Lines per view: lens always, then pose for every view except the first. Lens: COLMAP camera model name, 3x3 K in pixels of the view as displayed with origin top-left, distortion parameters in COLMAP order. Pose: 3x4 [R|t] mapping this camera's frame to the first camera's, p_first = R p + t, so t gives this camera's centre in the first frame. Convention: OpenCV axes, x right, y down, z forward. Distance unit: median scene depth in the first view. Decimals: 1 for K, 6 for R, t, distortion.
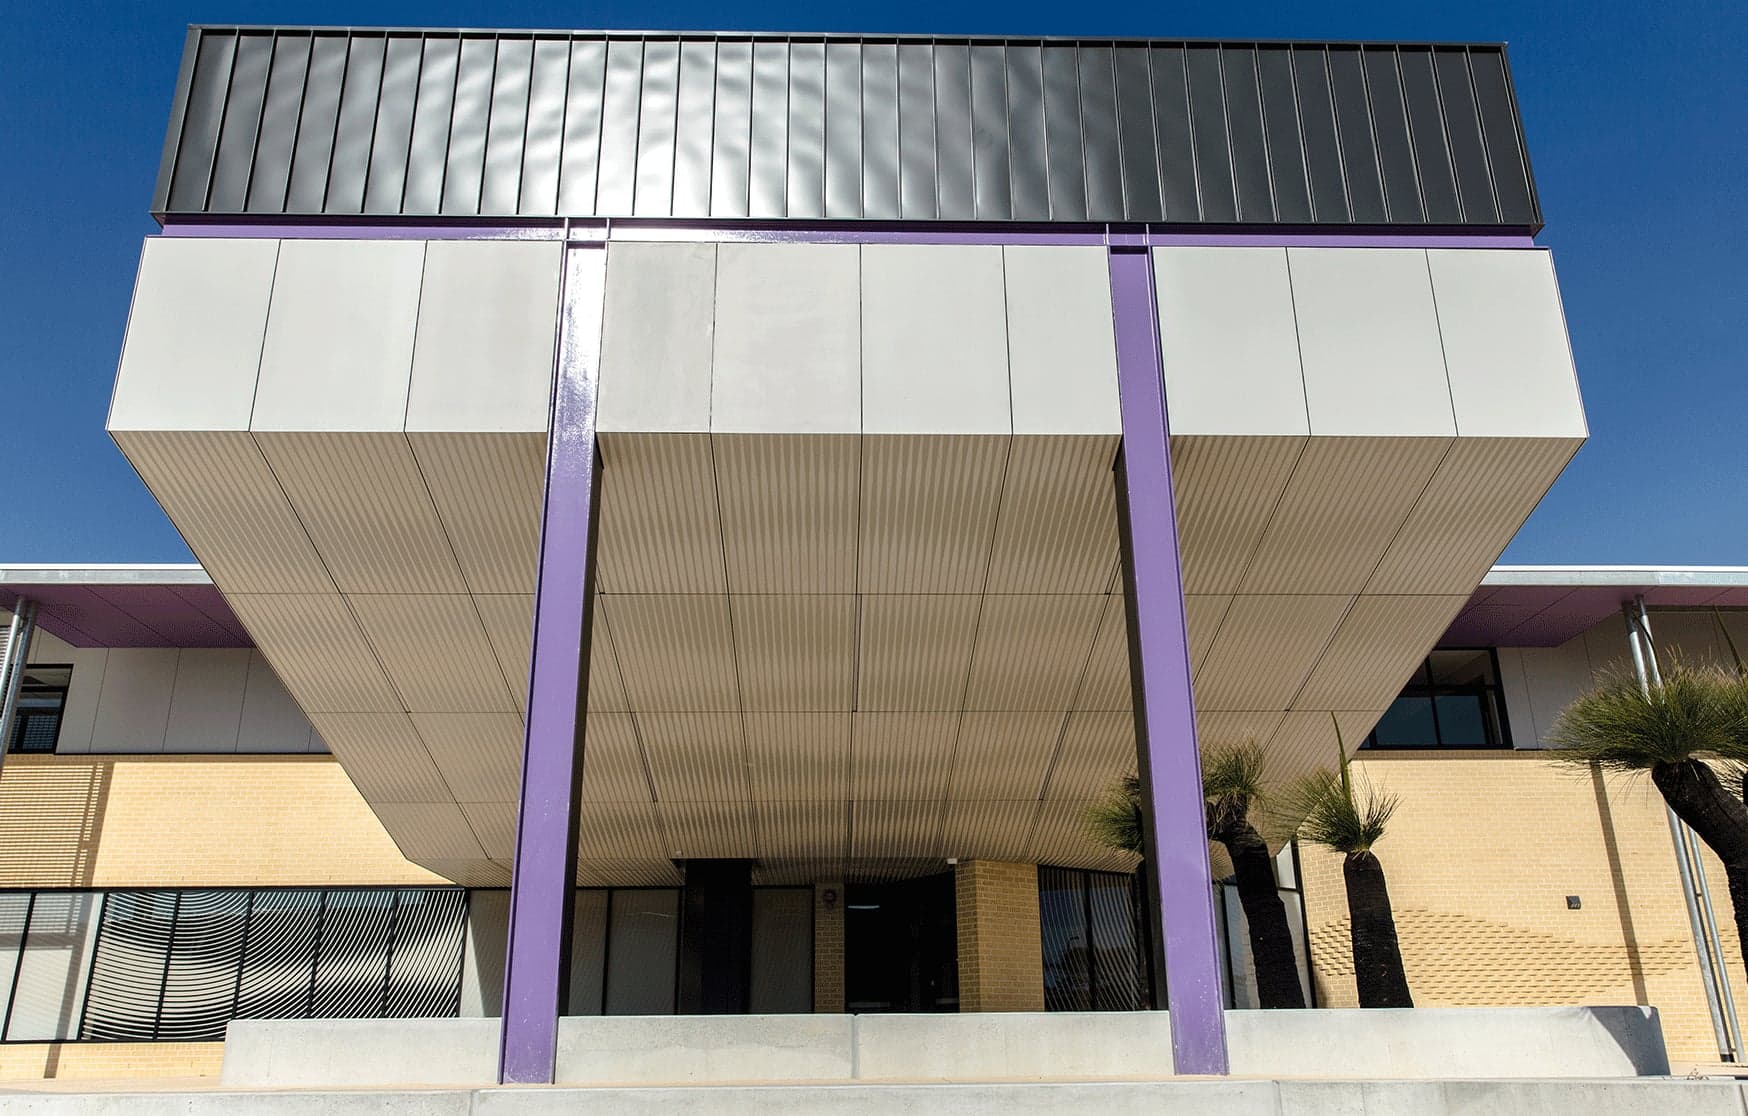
lens RADIAL K [[1351.9, 0, 897.1], [0, 1351.9, 554.5], [0, 0, 1]] dist [-0.003387, 0.005320]
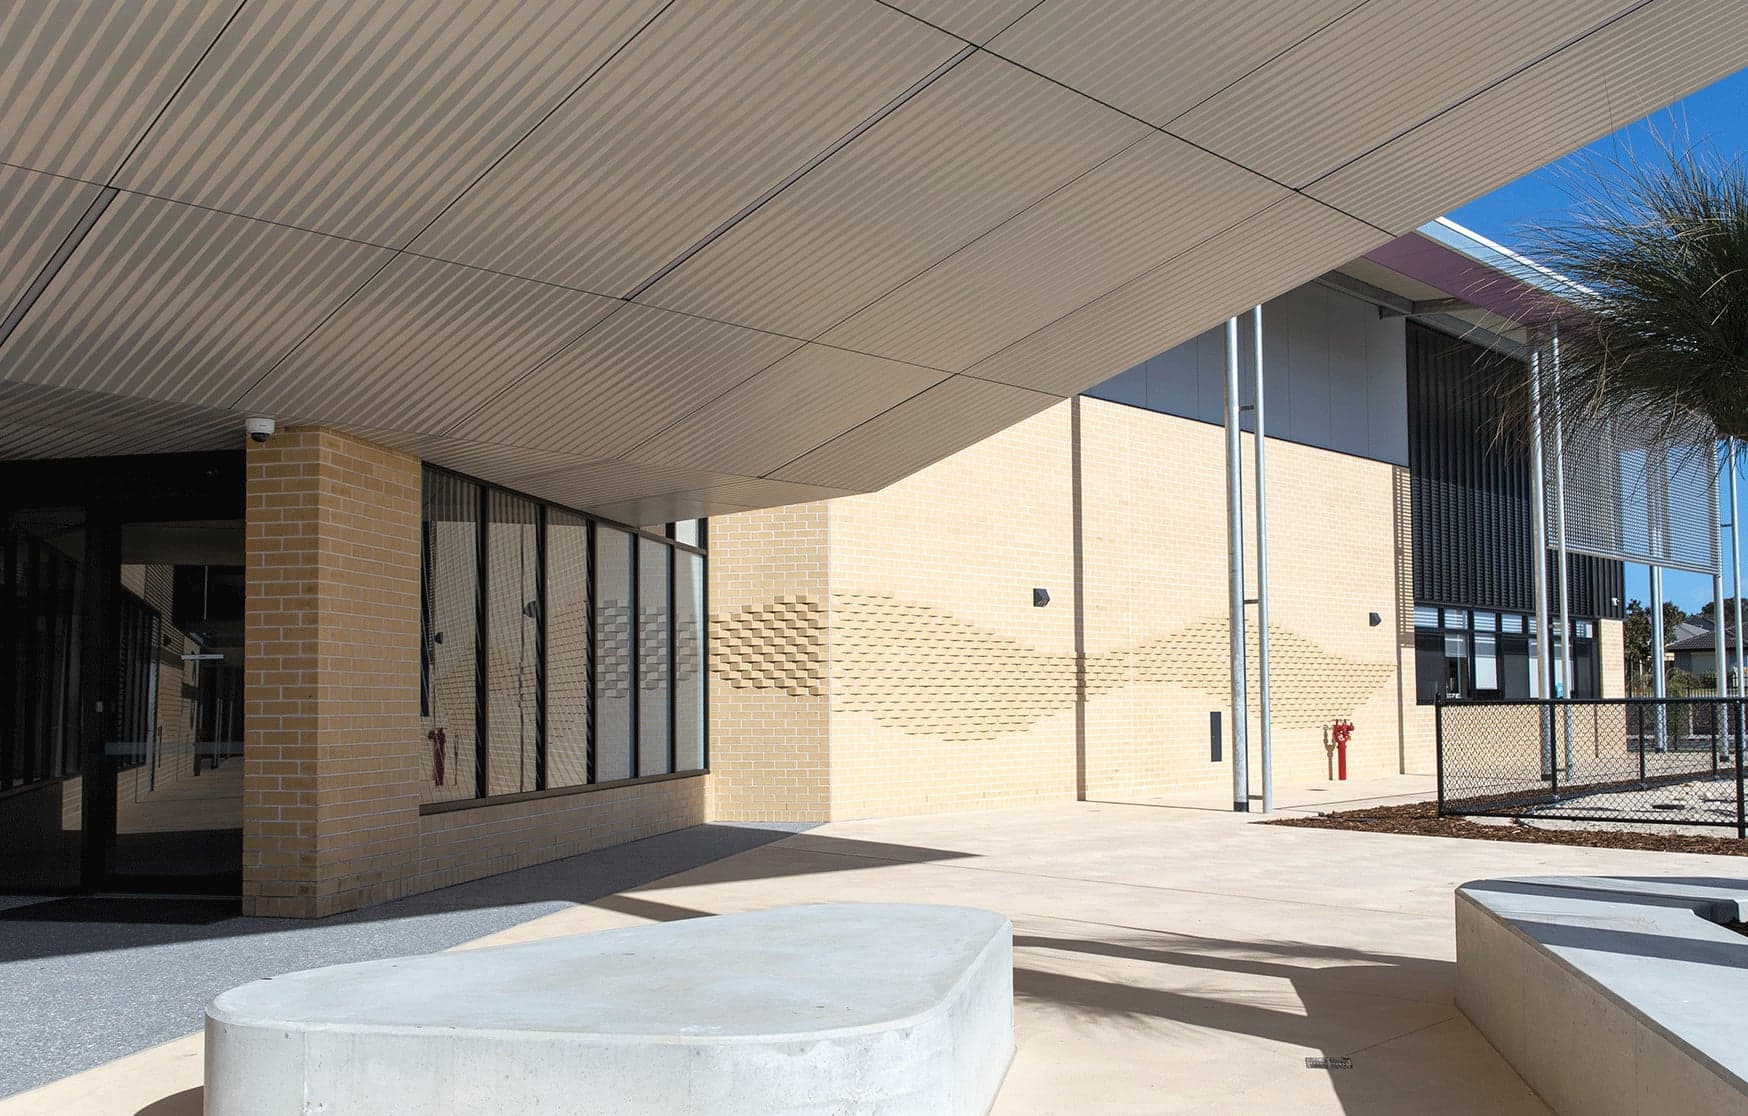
lens RADIAL K [[1508.8, 0, 901.2], [0, 1508.8, 625.7], [0, 0, 1]] dist [-0.007878, -0.005442]
pose [[0.726612, 0.040641, 0.685845, -0.110979], [-0.239922, 0.950414, 0.197865, 0.136751], [-0.643796, -0.308320, 0.700333, 0.503727]]
